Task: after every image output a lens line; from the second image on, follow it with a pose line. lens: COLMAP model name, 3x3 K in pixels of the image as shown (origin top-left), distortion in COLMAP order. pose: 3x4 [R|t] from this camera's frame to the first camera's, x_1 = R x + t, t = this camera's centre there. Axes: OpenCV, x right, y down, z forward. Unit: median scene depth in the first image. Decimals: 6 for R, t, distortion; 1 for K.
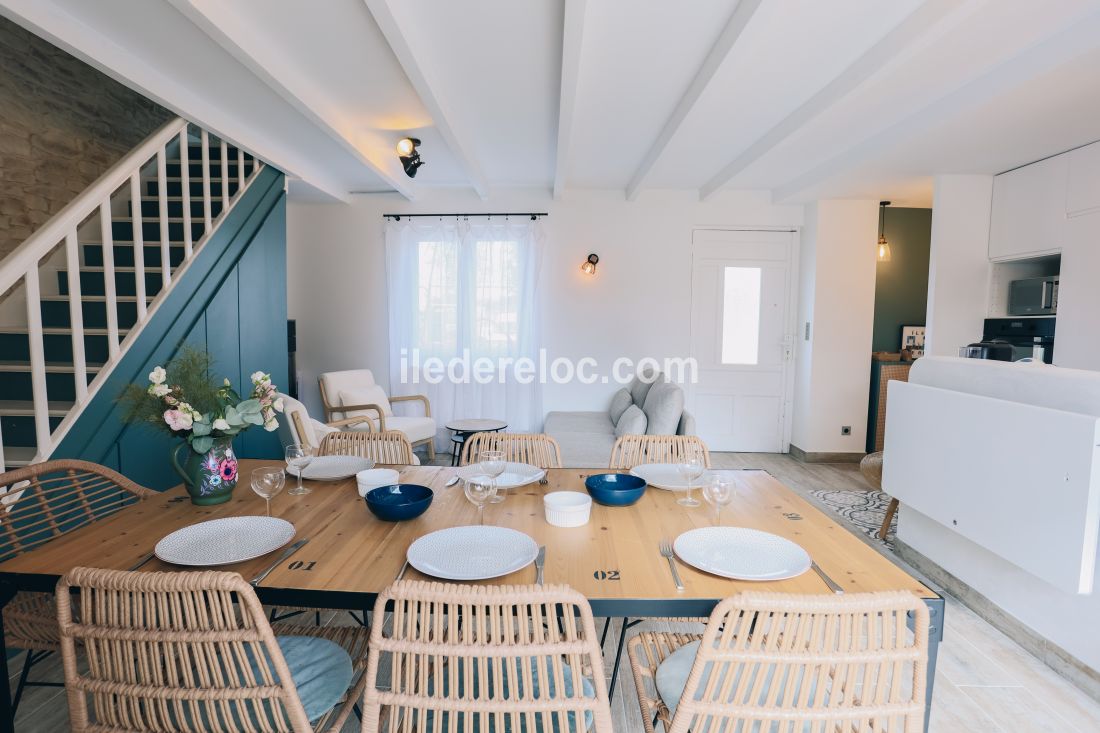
lens RADIAL K [[529.1, 0, 542.9], [0, 529.1, 362.6], [0, 0, 1]] dist [-0.068315, 0.025991]
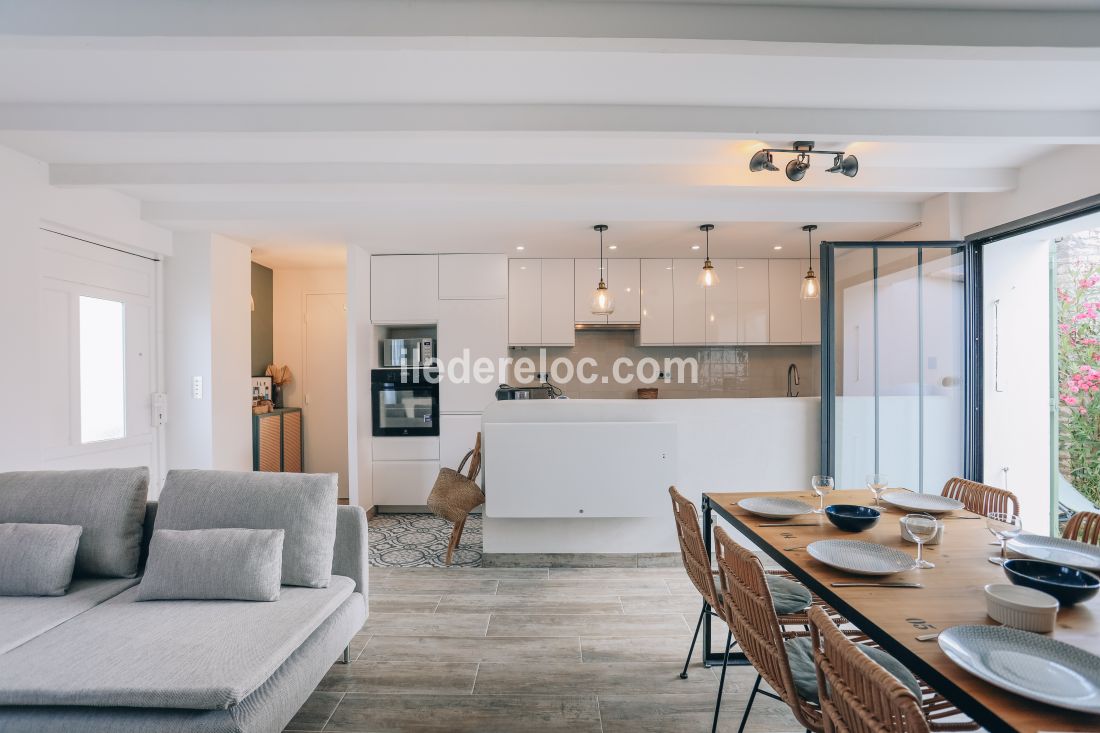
lens RADIAL K [[529.1, 0, 542.9], [0, 529.1, 362.6], [0, 0, 1]] dist [-0.068315, 0.025991]
pose [[0.015379, 0.000318, 0.999882, -0.301089], [0.087753, 0.996141, -0.001667, -0.050787], [-0.996024, 0.087768, 0.015292, 0.448248]]
